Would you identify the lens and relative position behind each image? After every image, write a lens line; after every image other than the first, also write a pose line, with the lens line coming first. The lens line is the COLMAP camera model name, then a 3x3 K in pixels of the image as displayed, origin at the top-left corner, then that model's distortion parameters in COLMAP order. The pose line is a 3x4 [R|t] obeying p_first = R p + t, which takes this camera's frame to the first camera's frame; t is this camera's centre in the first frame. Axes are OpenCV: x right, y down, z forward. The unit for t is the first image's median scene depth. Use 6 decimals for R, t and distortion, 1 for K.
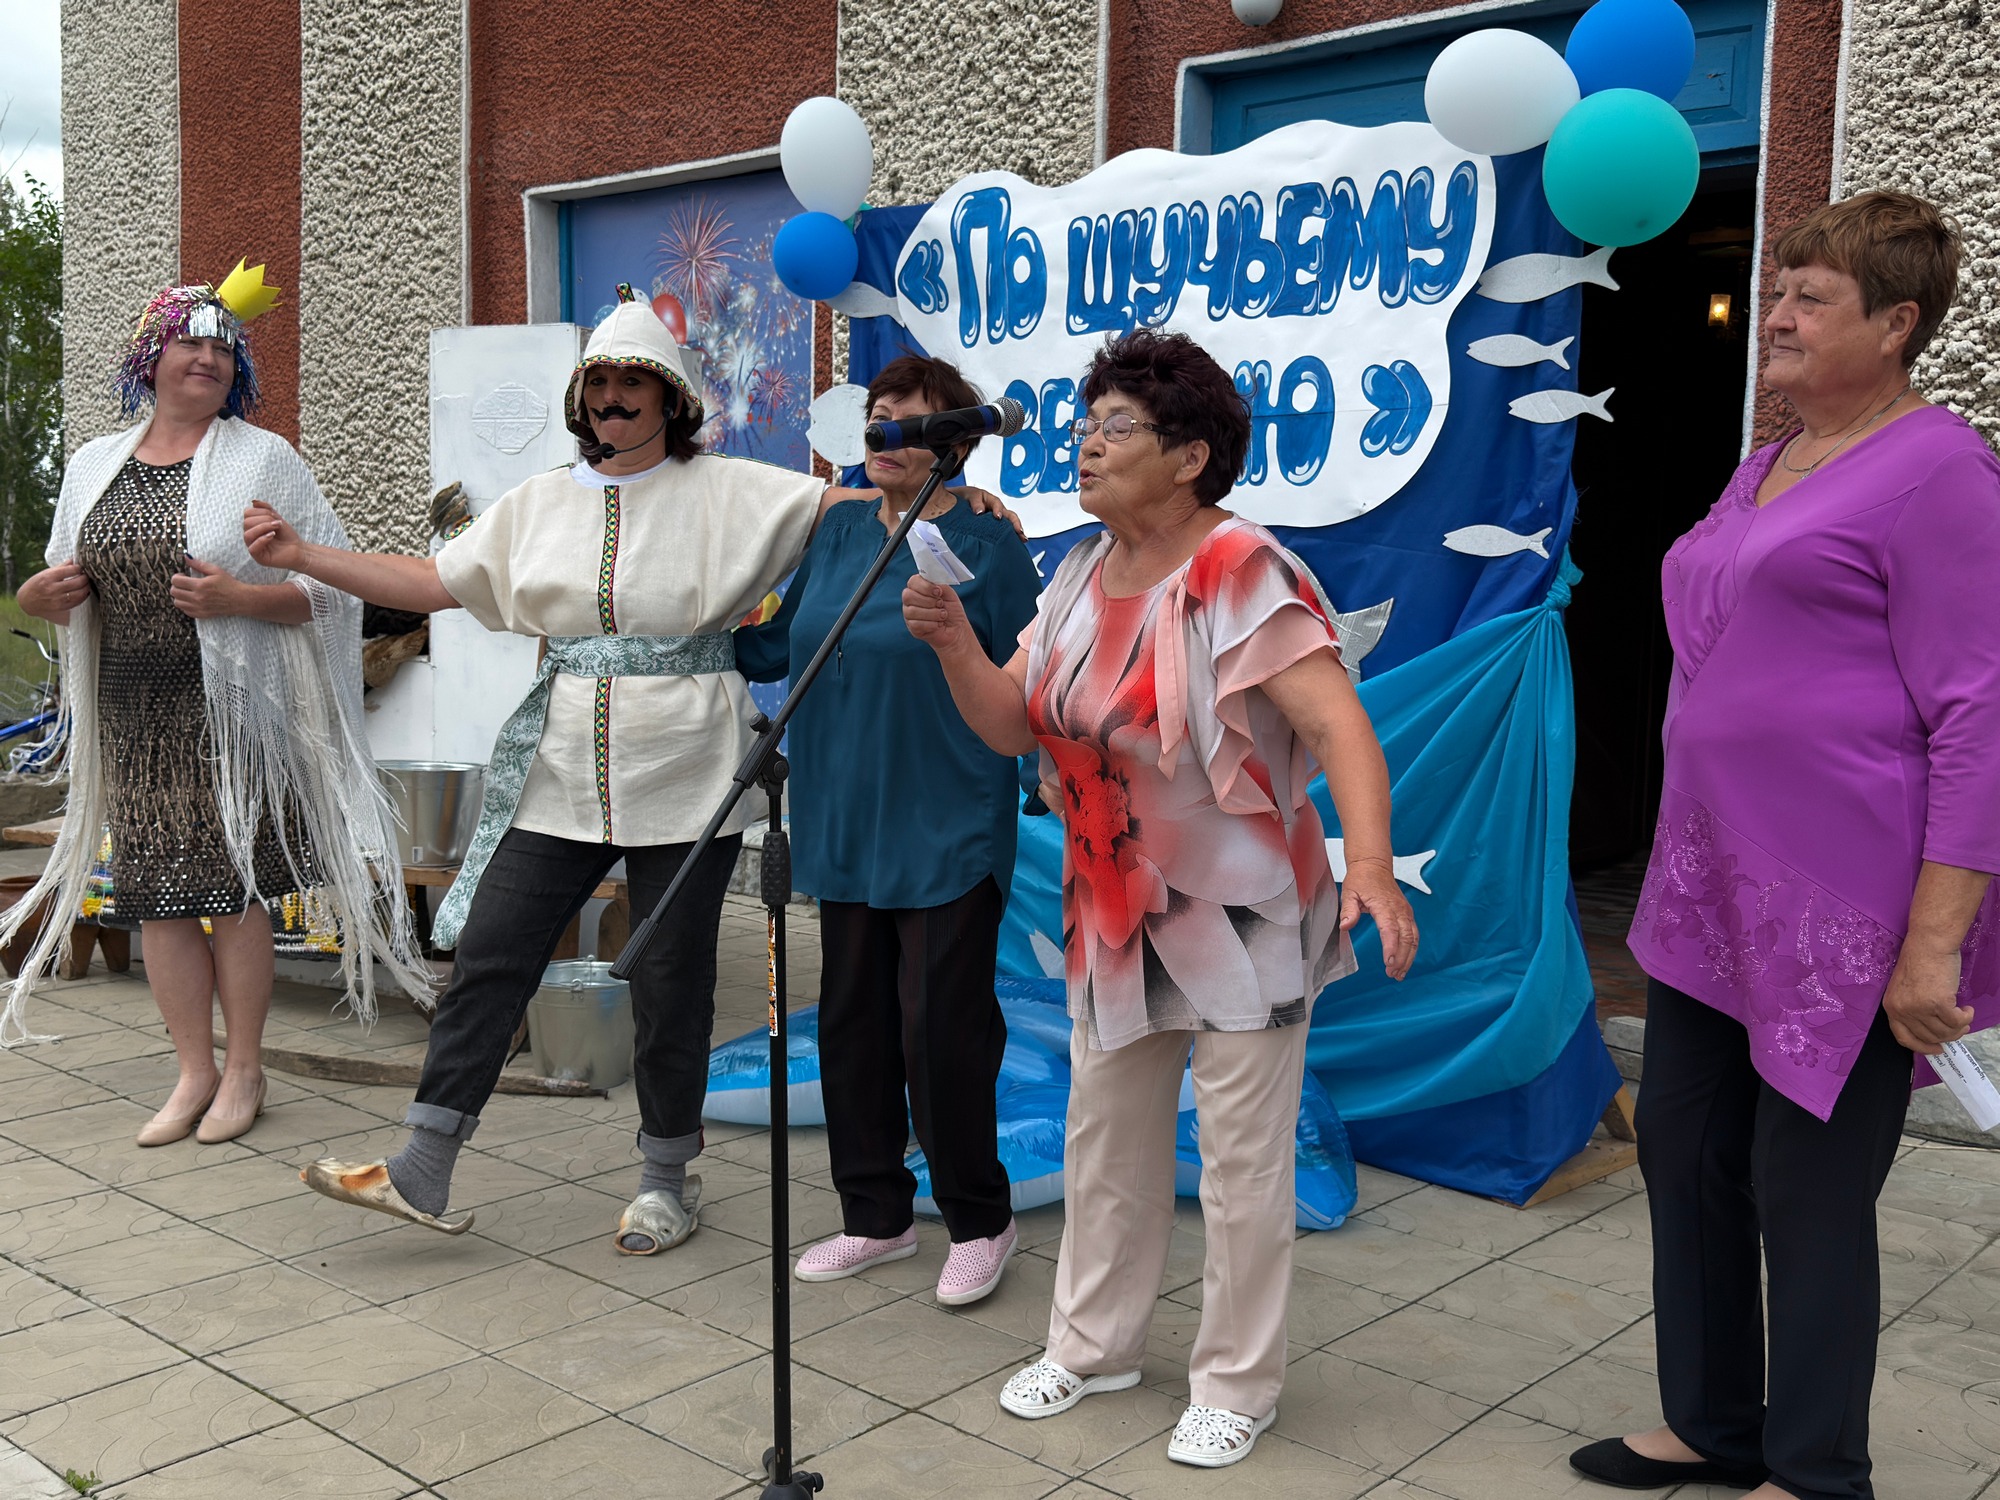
lens RADIAL K [[2026.6, 0, 999.0], [0, 2026.6, 747.8], [0, 0, 1]] dist [-0.028963, 0.000000]
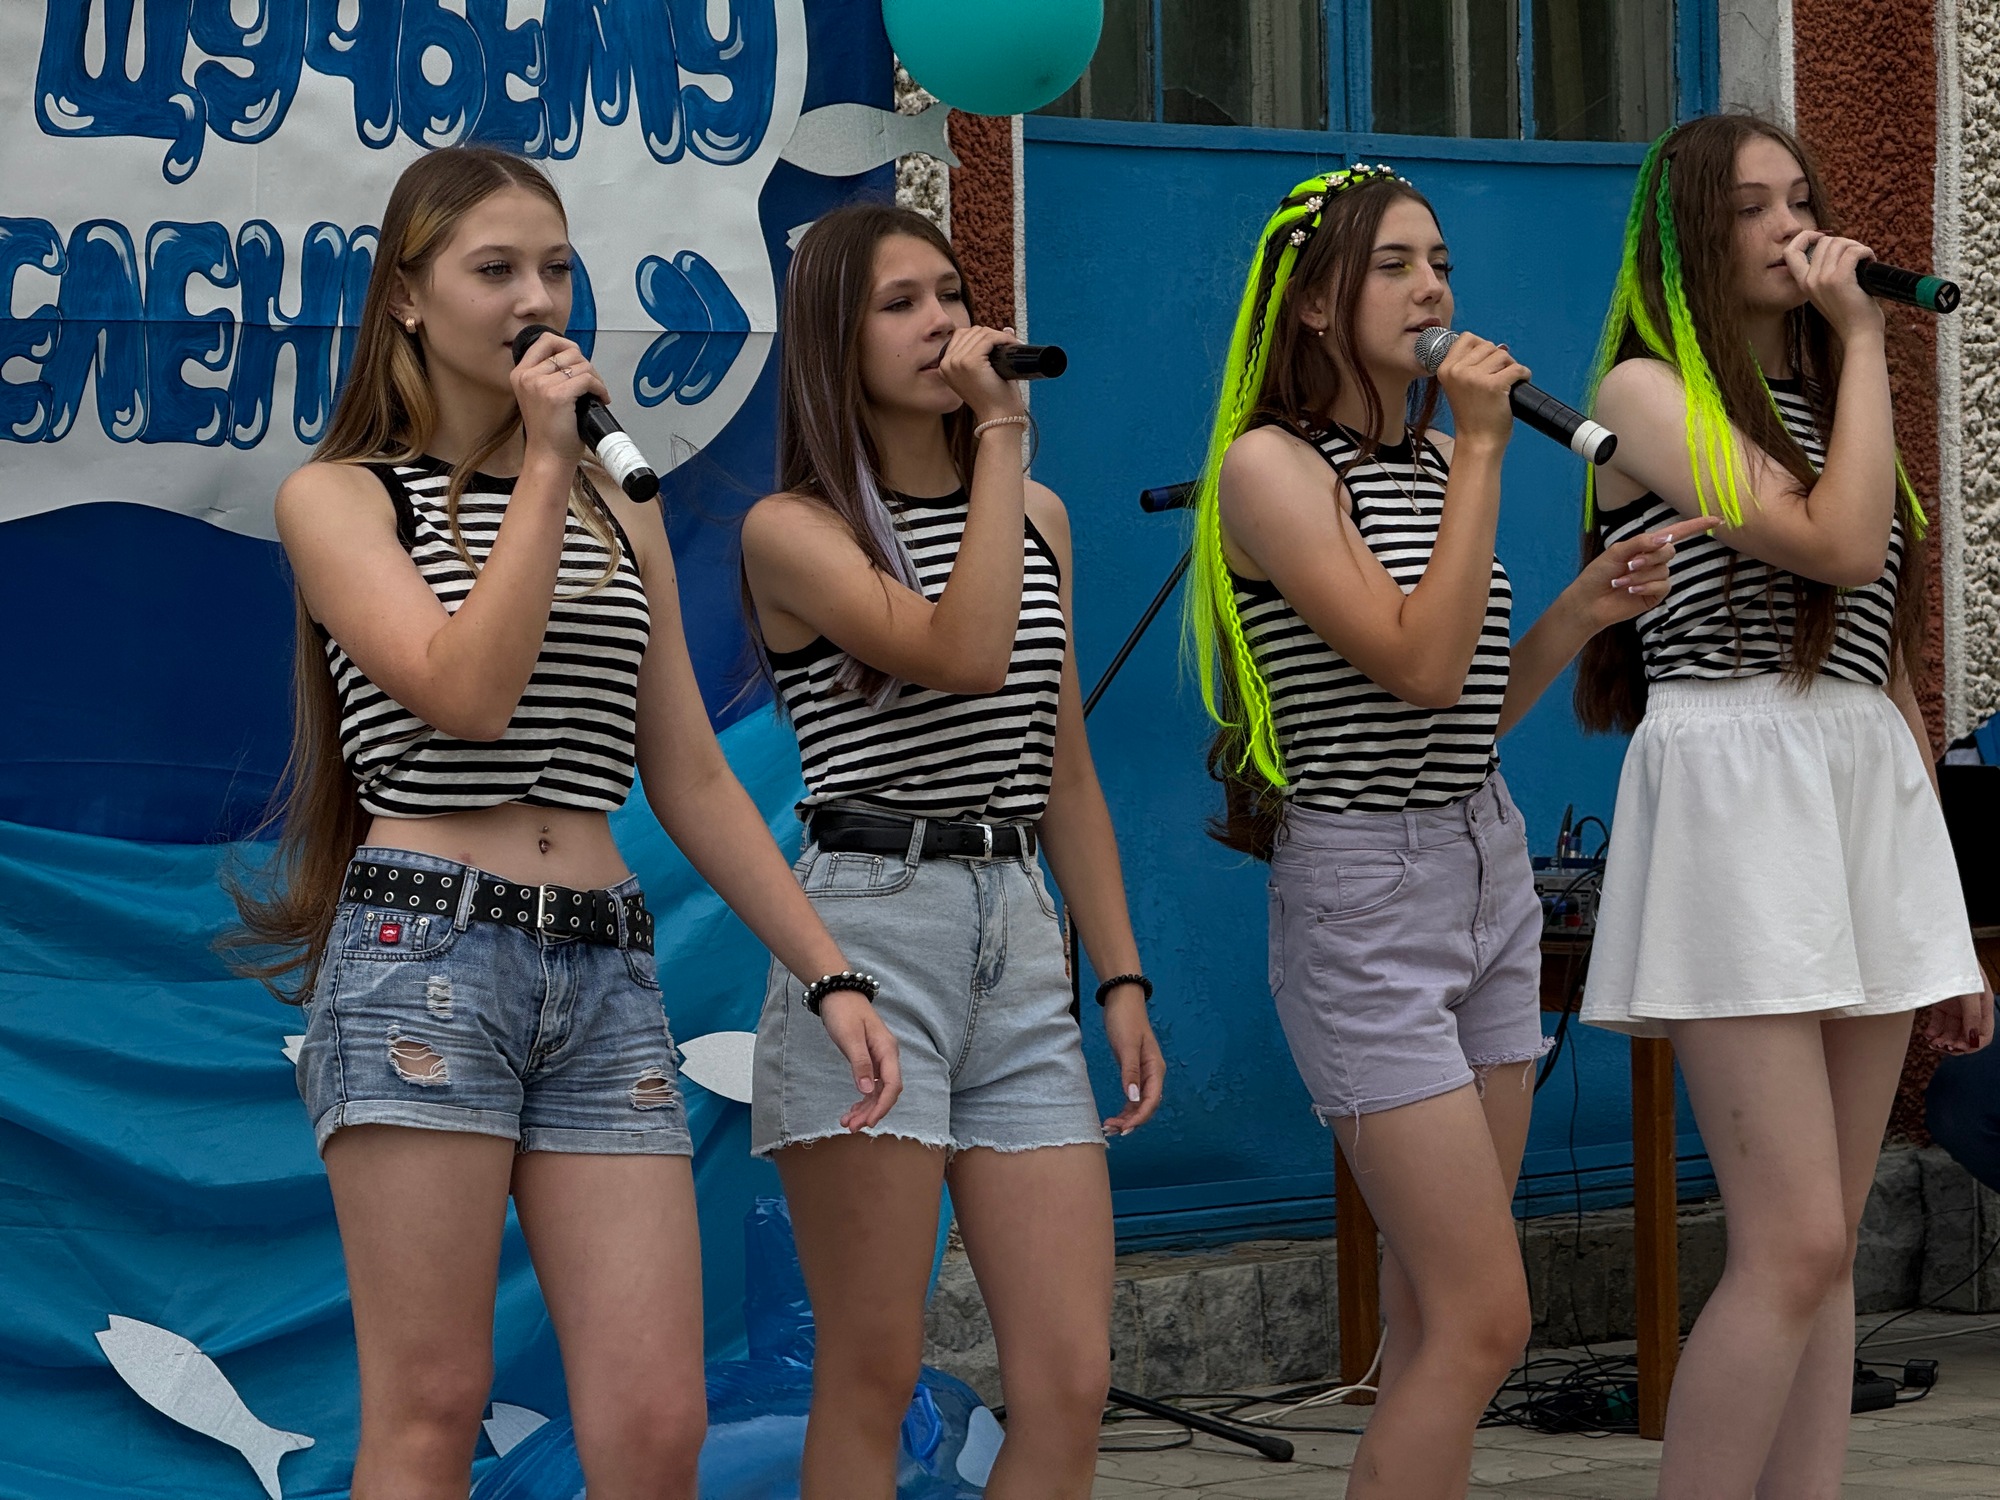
lens RADIAL K [[7012.3, 0, 1000.1], [0, 7012.3, 750.6], [0, 0, 1]] dist [0.003833, 0.000000]
pose [[0.110059, -0.039139, 0.993154, -1.188801], [0.097139, 0.994864, 0.028442, -0.059821], [-0.989167, 0.093344, 0.113295, 0.435206]]
